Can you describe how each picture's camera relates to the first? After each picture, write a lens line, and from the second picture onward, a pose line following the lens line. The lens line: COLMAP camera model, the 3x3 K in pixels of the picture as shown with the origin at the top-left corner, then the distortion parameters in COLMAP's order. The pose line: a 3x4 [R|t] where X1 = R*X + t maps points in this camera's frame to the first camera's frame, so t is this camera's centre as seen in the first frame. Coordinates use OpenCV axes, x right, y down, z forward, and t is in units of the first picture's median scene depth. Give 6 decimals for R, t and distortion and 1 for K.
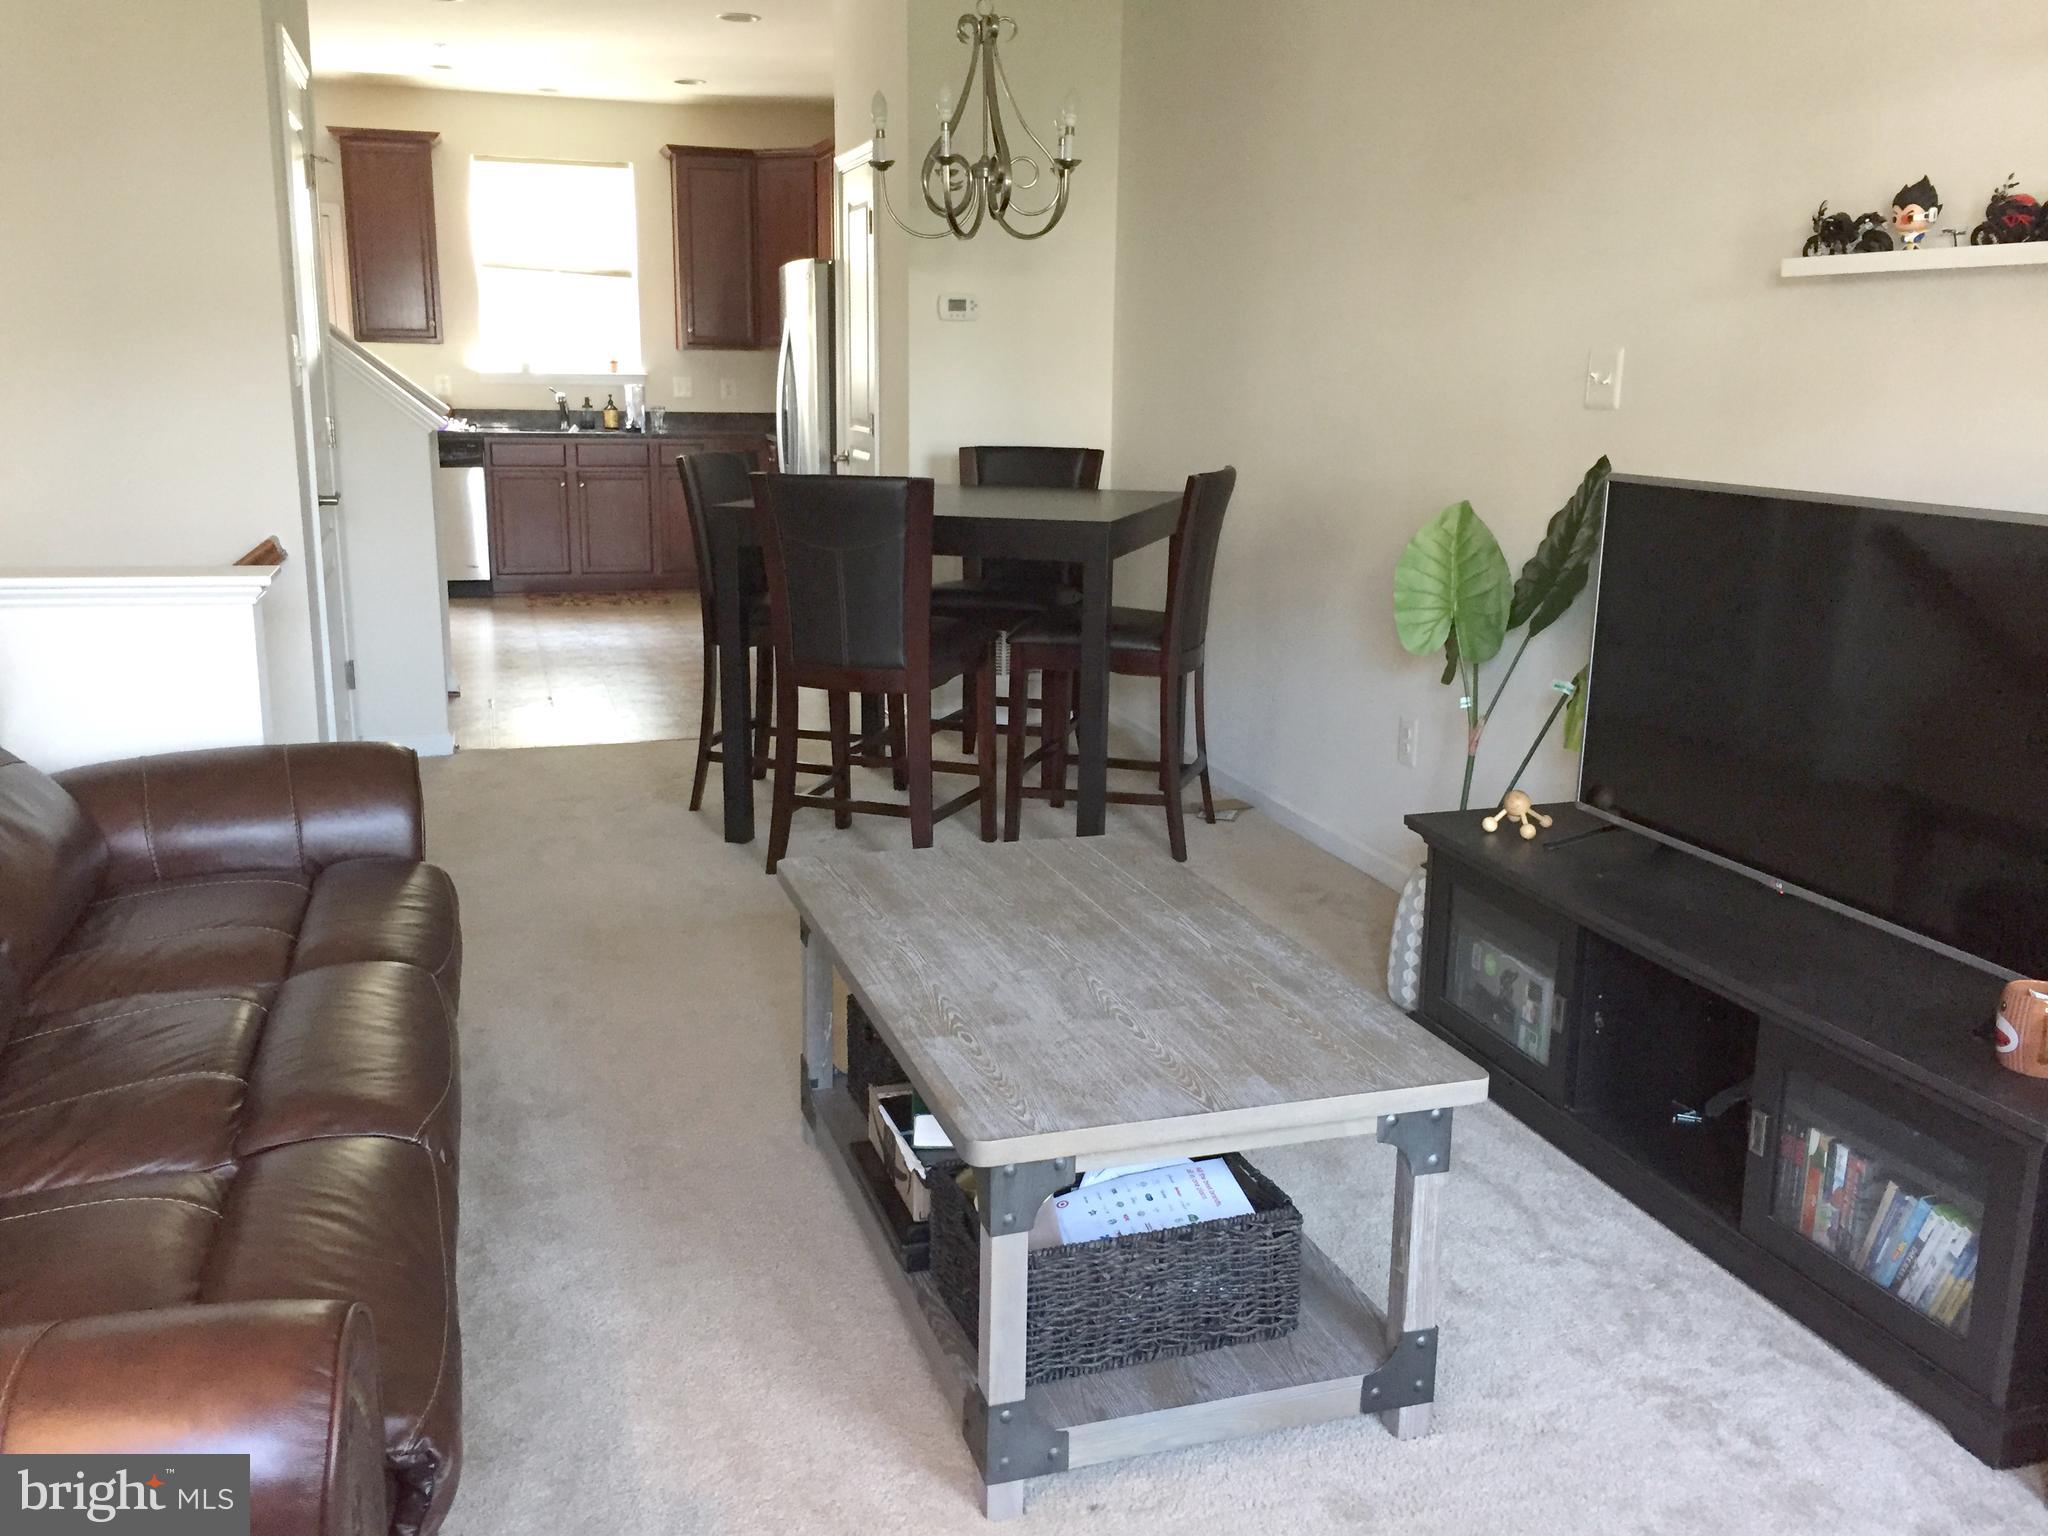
lens RADIAL K [[1740.6, 0, 1030.4], [0, 1740.6, 772.9], [0, 0, 1]] dist [0.044595, -0.041671]
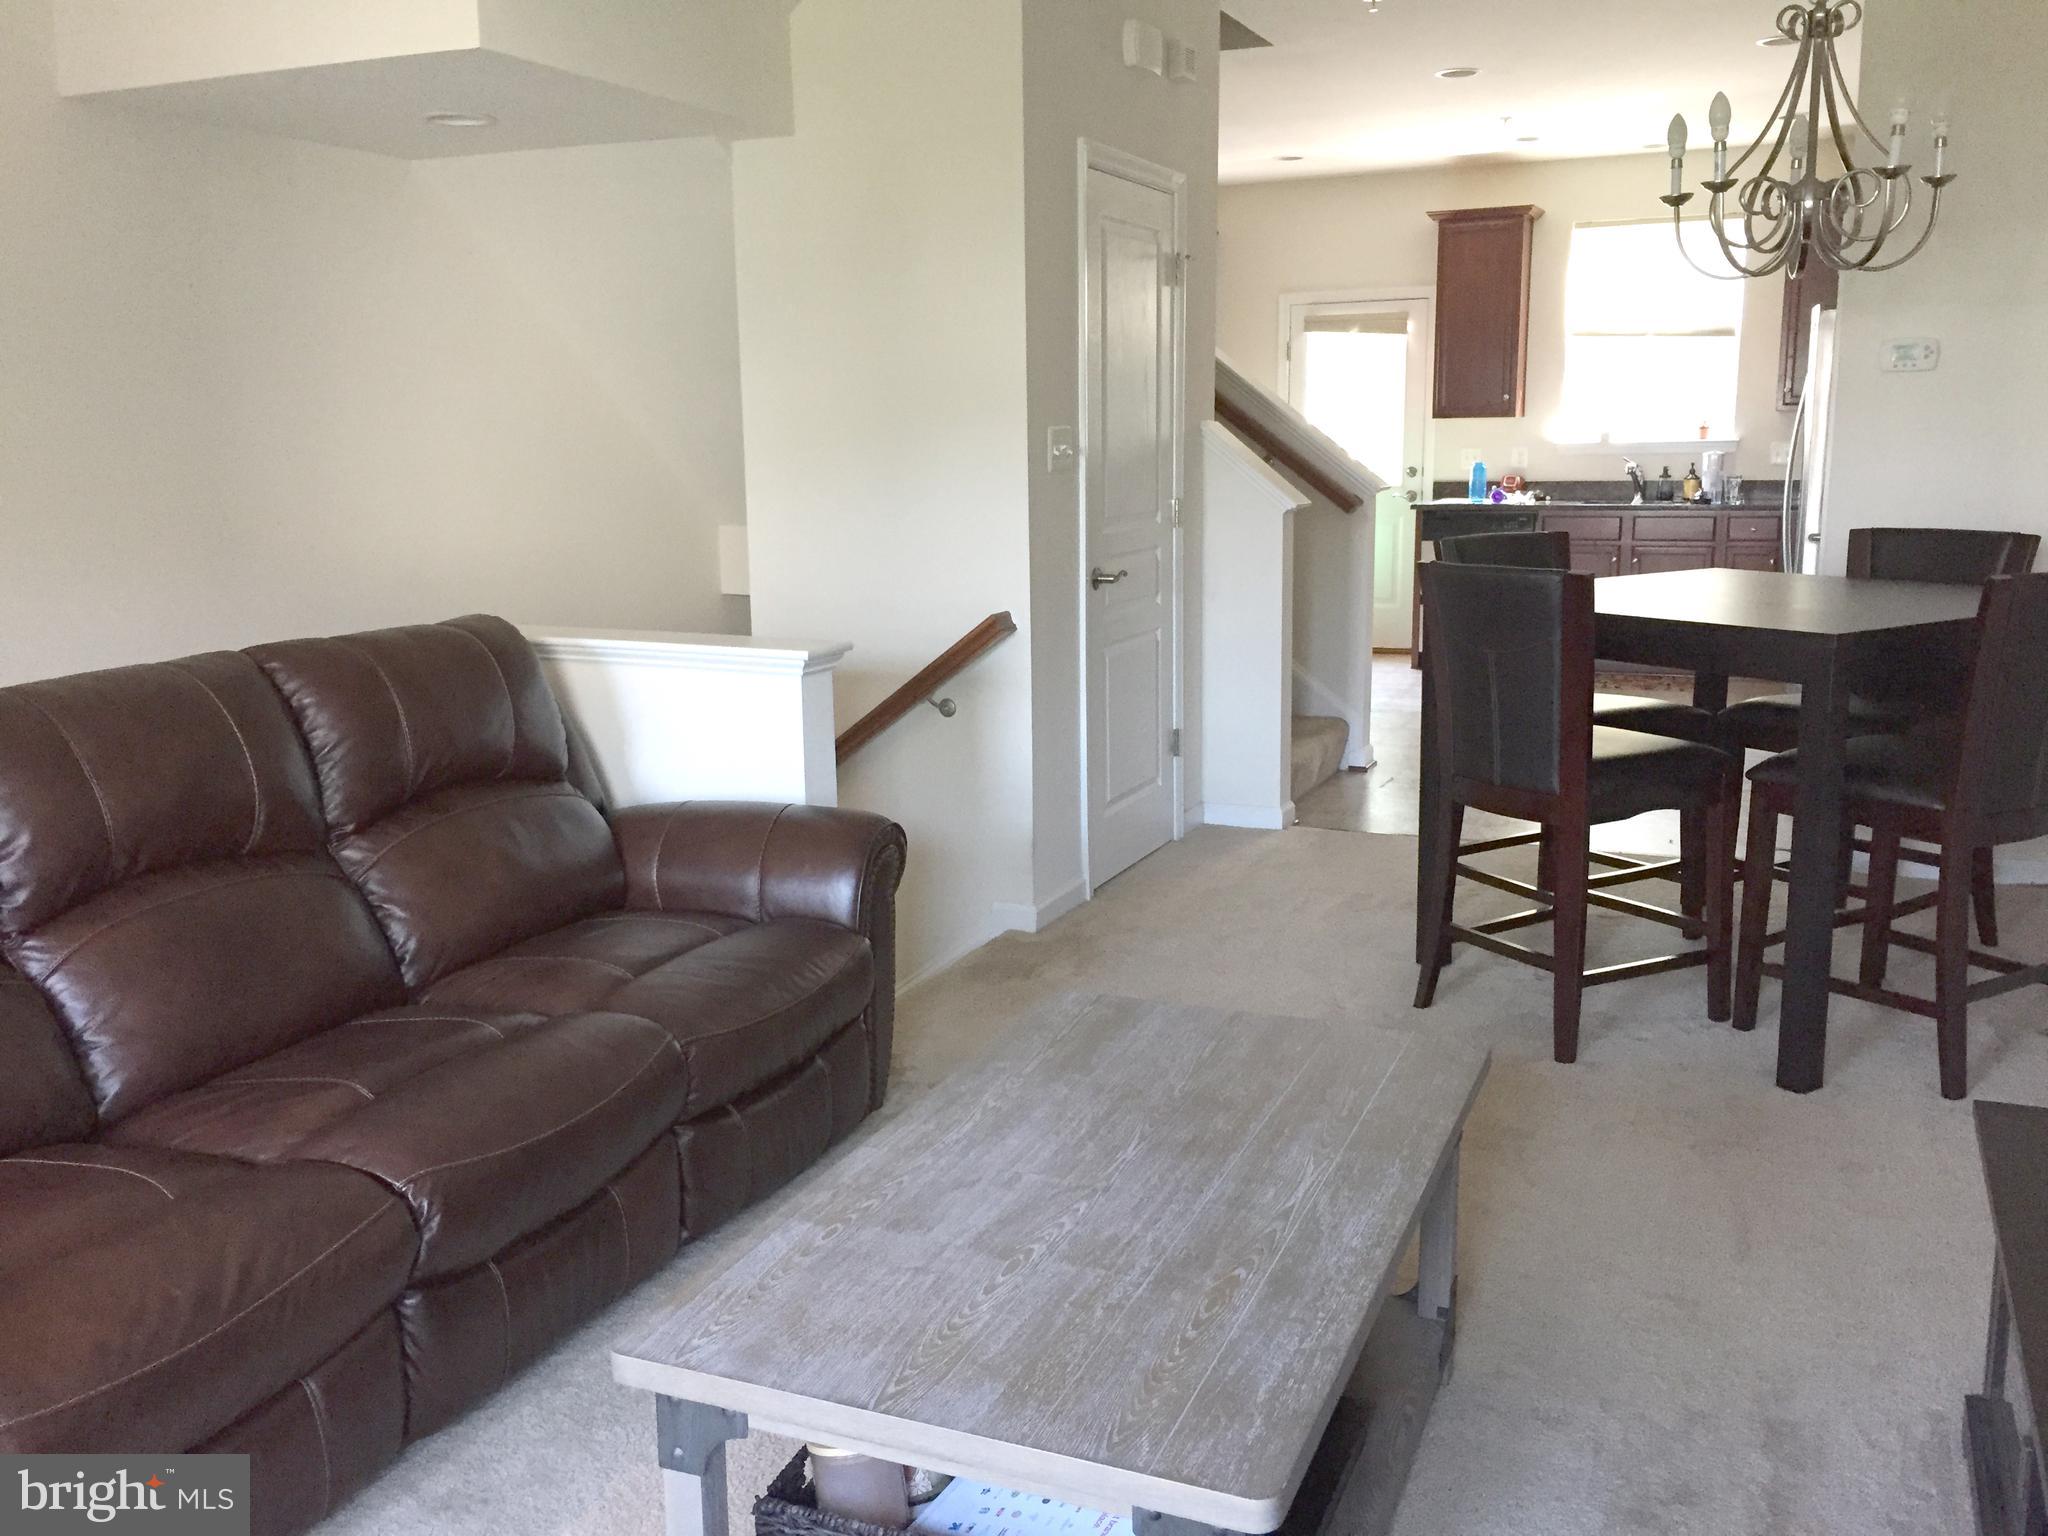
lens RADIAL K [[1740.6, 0, 1022.4], [0, 1740.6, 778.3], [0, 0, 1]] dist [0.044595, -0.041671]
pose [[0.756187, 0.104544, -0.645951, 0.267957], [-0.125536, 0.991996, 0.013590, -0.045075], [0.642201, 0.070813, 0.763258, 0.178561]]
